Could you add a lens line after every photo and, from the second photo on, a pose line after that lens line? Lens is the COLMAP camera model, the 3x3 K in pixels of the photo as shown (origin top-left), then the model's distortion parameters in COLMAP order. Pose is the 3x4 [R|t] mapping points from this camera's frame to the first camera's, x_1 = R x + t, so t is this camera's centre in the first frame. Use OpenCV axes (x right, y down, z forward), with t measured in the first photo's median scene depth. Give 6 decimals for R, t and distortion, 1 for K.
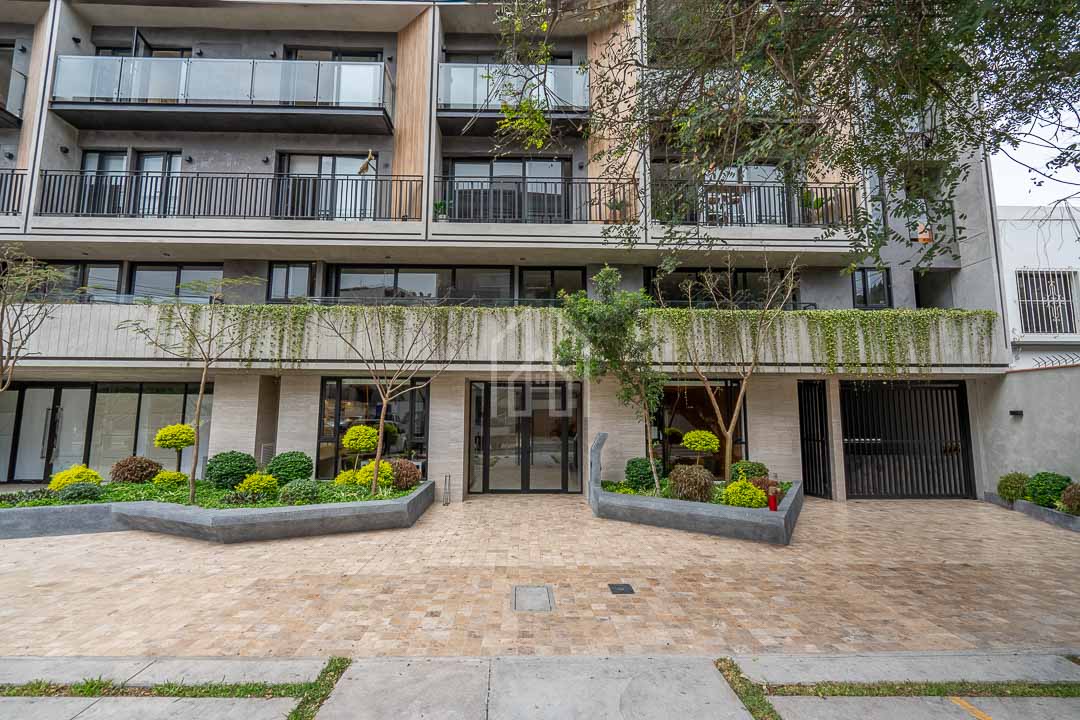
lens RADIAL K [[496.2, 0, 547.5], [0, 496.2, 356.4], [0, 0, 1]] dist [-0.009536, 0.000653]
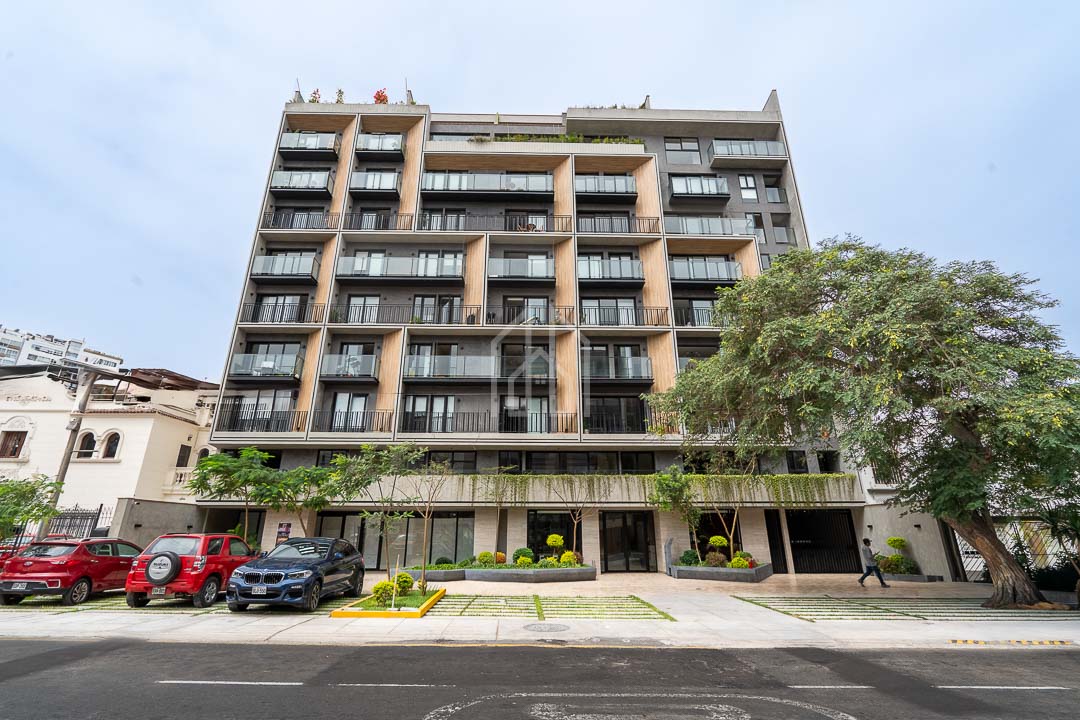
lens RADIAL K [[494.5, 0, 555.8], [0, 494.5, 376.4], [0, 0, 1]] dist [0.000626, 0.000242]
pose [[0.999888, -0.004029, 0.014389, -0.377922], [0.007182, 0.974008, -0.226399, -0.033781], [-0.013103, 0.226477, 0.973928, -1.106837]]
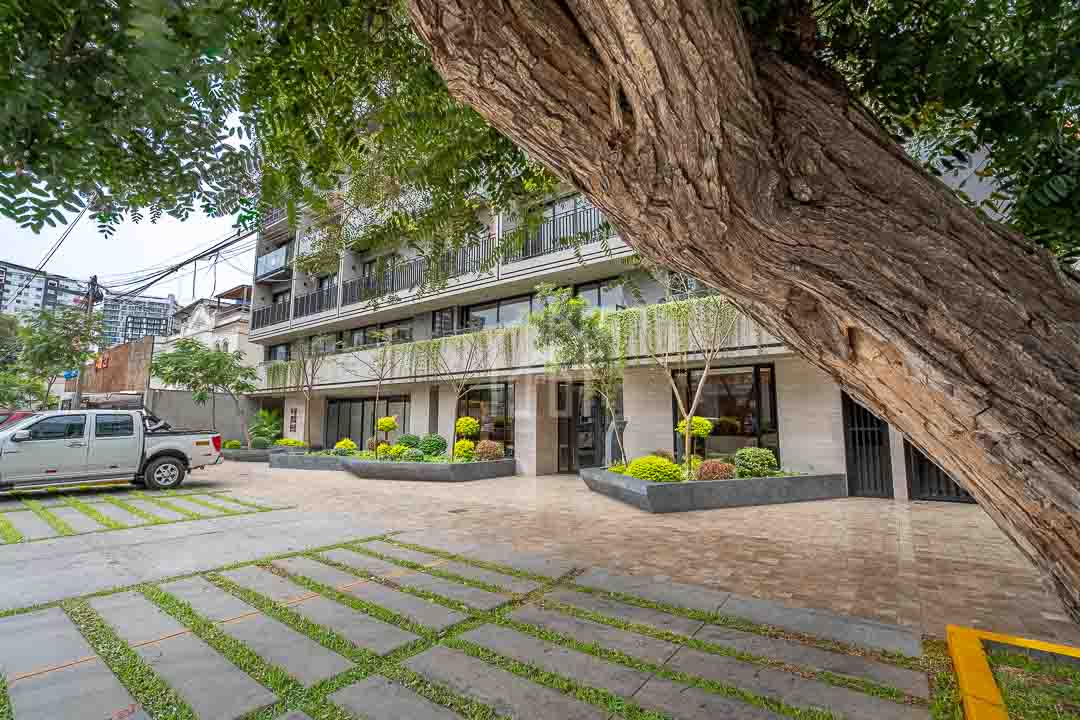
lens RADIAL K [[496.2, 0, 547.5], [0, 496.2, 356.4], [0, 0, 1]] dist [-0.009536, 0.000653]
pose [[0.775681, -0.088642, -0.624869, 0.708115], [0.099648, 0.994870, -0.017432, 0.010900], [0.623209, -0.048746, 0.780535, 0.008182]]
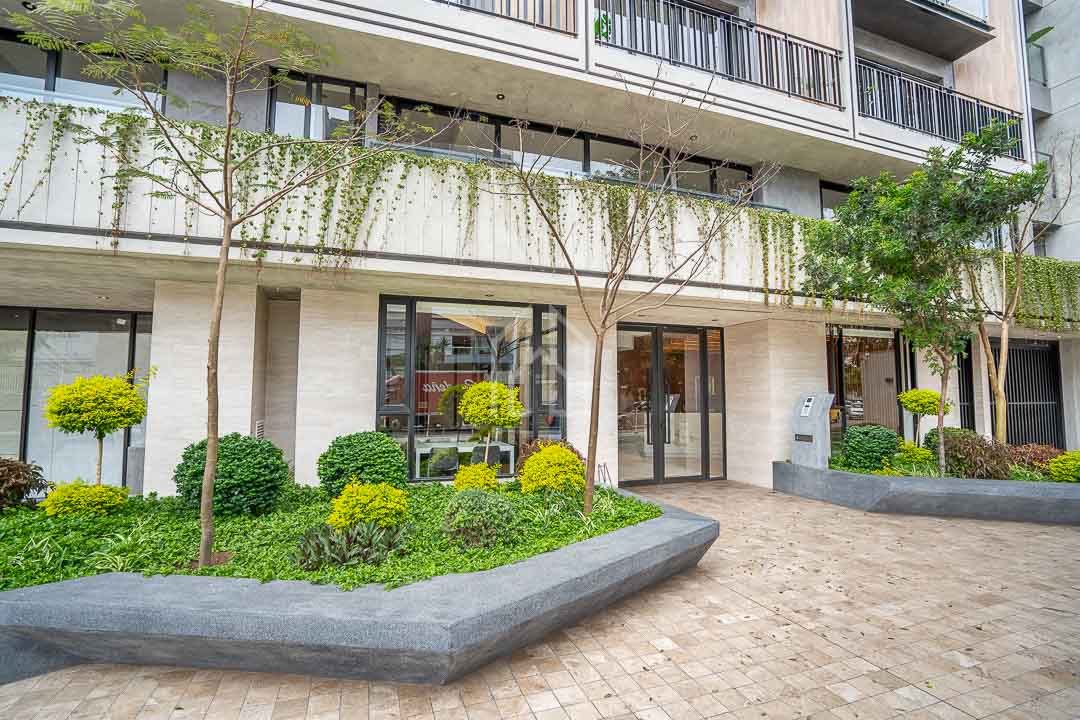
lens RADIAL K [[496.2, 0, 547.5], [0, 496.2, 356.4], [0, 0, 1]] dist [-0.009536, 0.000653]
pose [[0.940523, 0.020945, 0.339084, -0.477986], [-0.034346, 0.998846, 0.033568, 0.087005], [-0.337989, -0.043218, 0.940157, 0.445200]]
